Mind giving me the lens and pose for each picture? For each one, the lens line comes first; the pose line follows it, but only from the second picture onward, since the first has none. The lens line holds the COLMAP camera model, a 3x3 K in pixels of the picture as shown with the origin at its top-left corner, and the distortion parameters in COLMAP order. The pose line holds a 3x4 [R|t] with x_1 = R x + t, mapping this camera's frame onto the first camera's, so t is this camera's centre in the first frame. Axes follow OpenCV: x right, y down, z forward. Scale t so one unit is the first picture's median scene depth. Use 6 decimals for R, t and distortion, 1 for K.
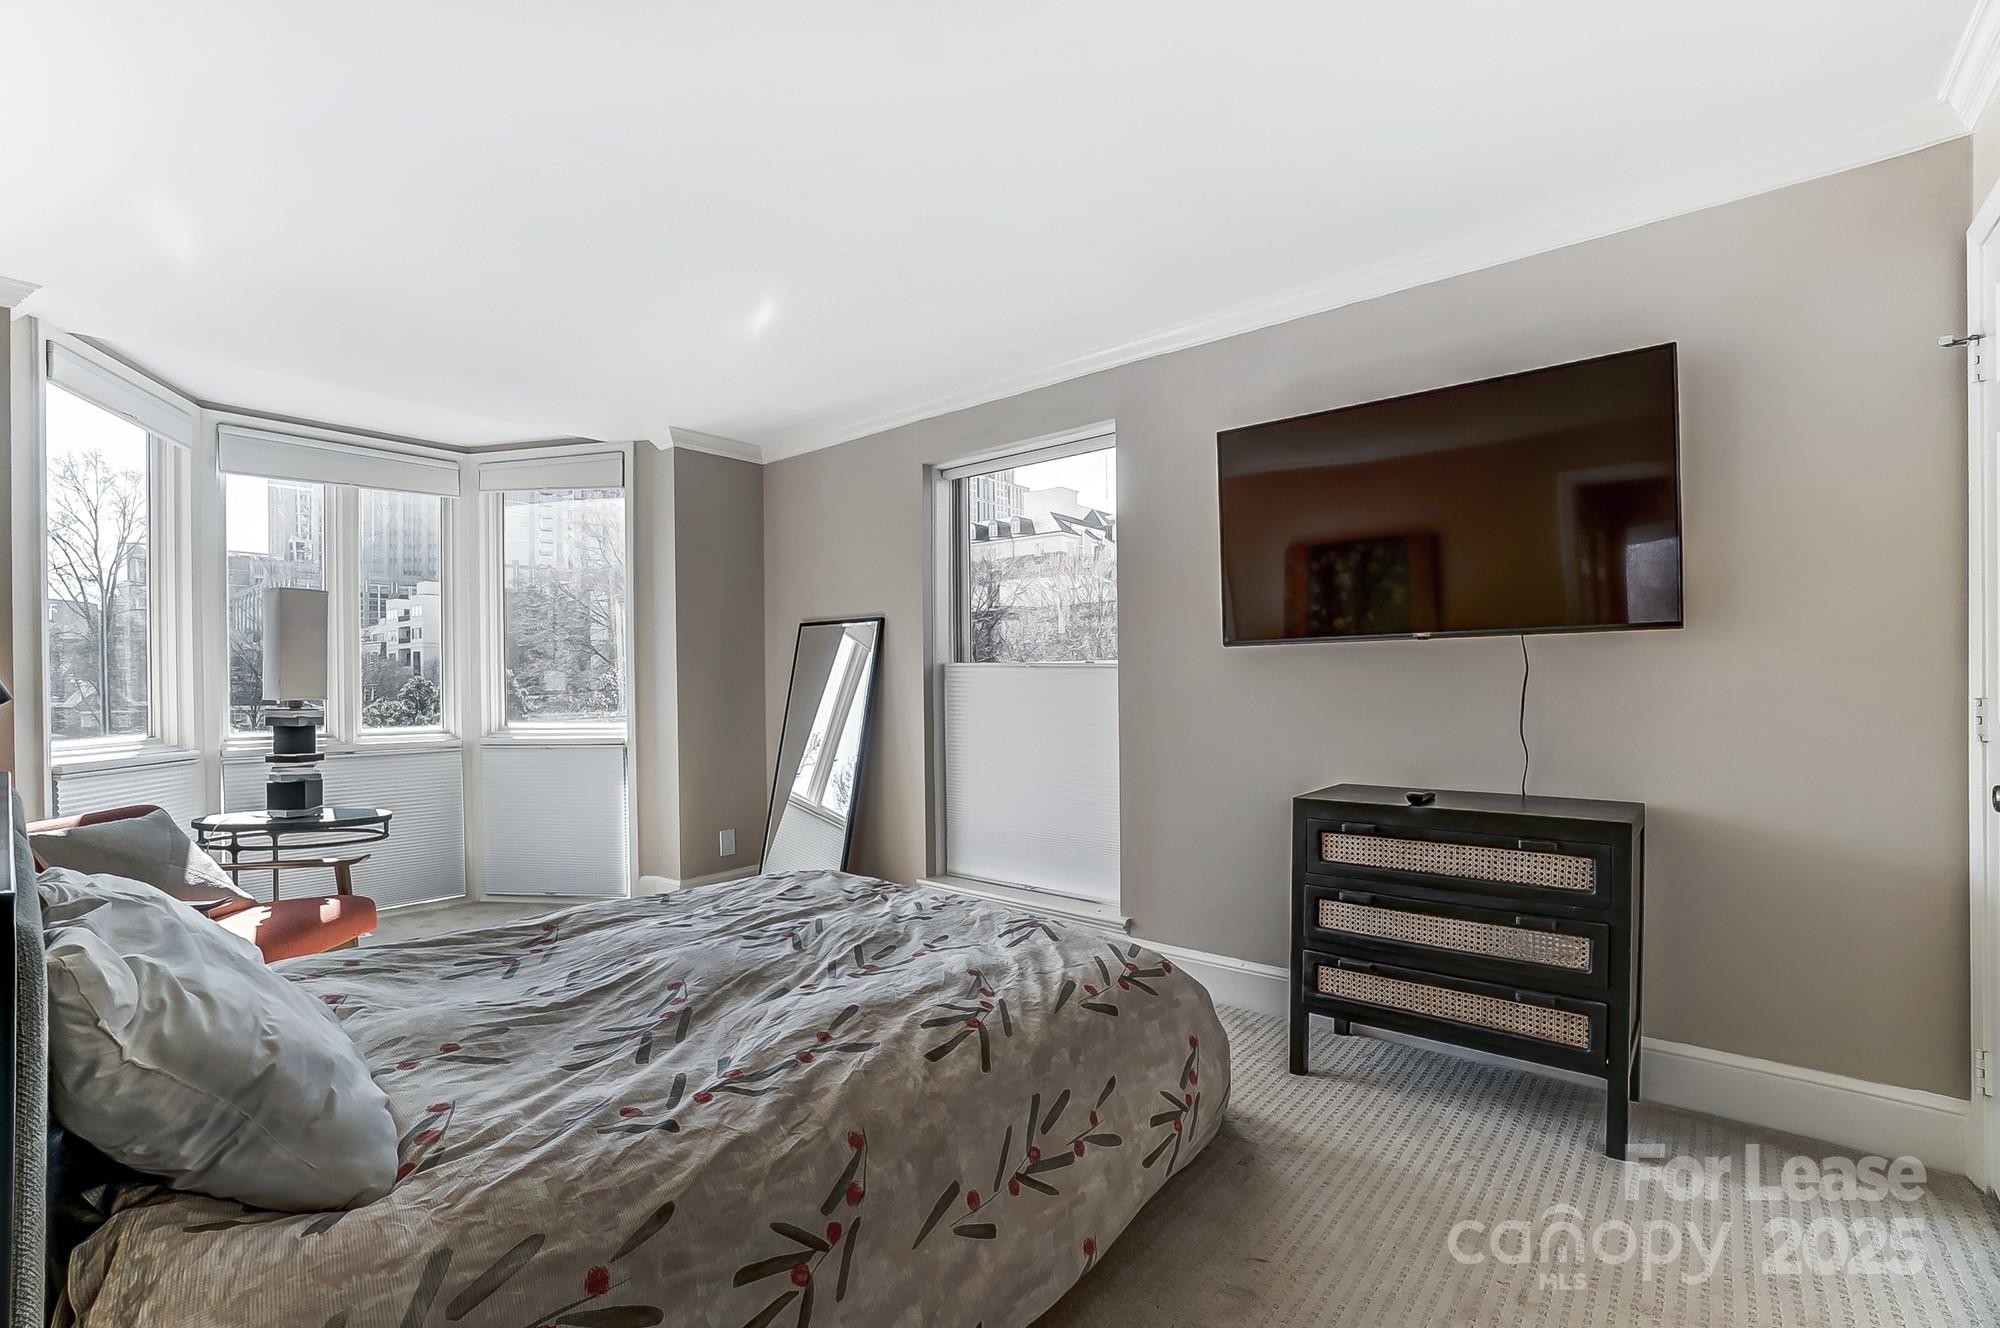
lens RADIAL K [[879.7, 0, 984.5], [0, 879.7, 668.2], [0, 0, 1]] dist [-0.066158, 0.026022]
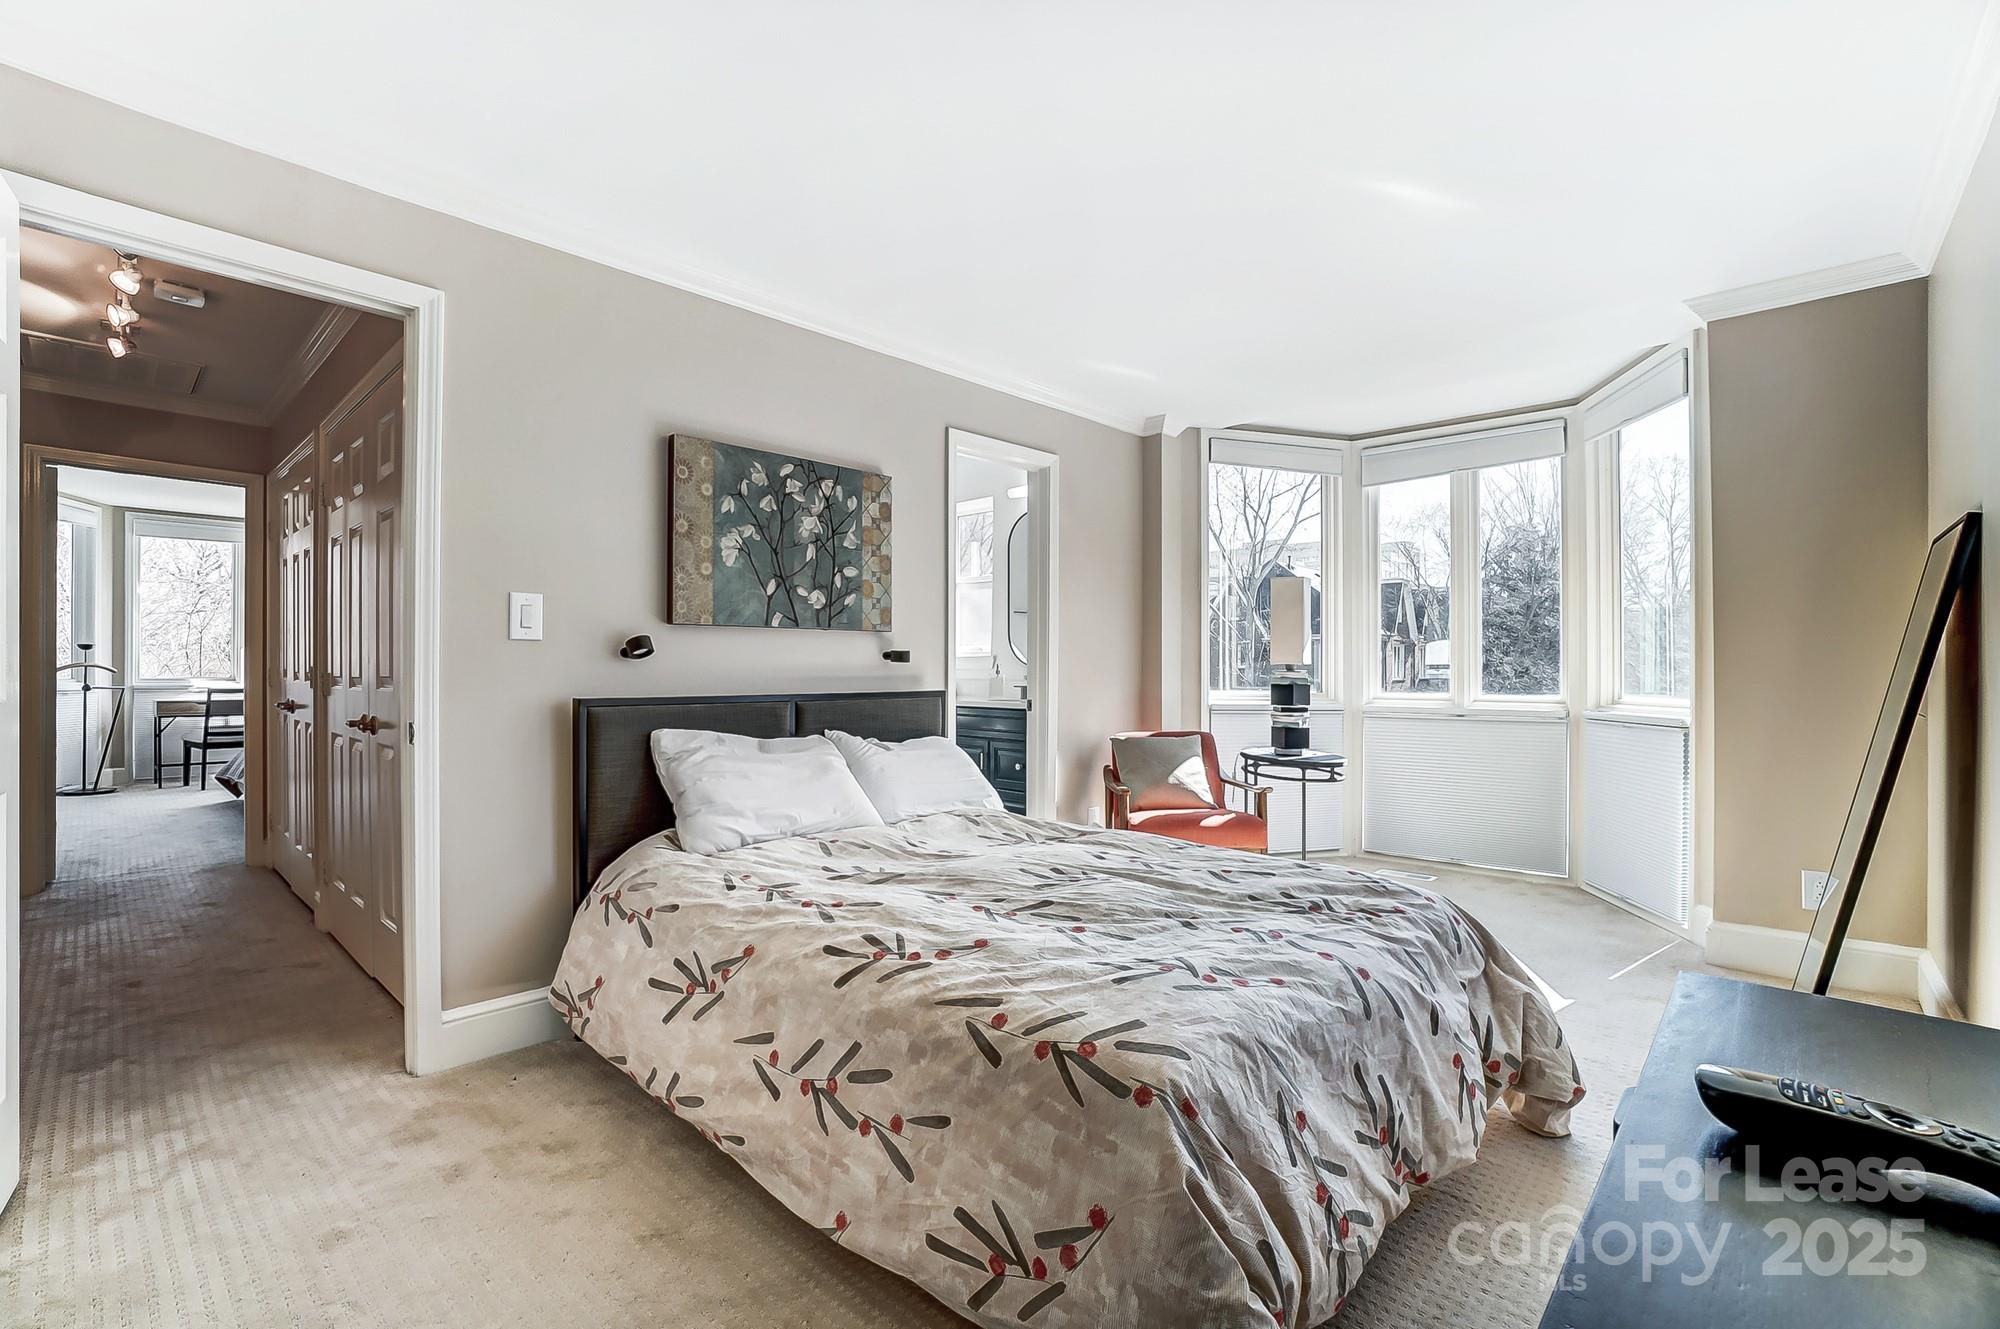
lens RADIAL K [[879.7, 0, 984.5], [0, 879.7, 668.7], [0, 0, 1]] dist [-0.066158, 0.026022]
pose [[-0.047051, 0.007937, -0.998861, 0.887462], [0.017834, 0.999816, 0.007105, 0.045214], [0.998733, -0.017479, -0.047184, 1.010499]]
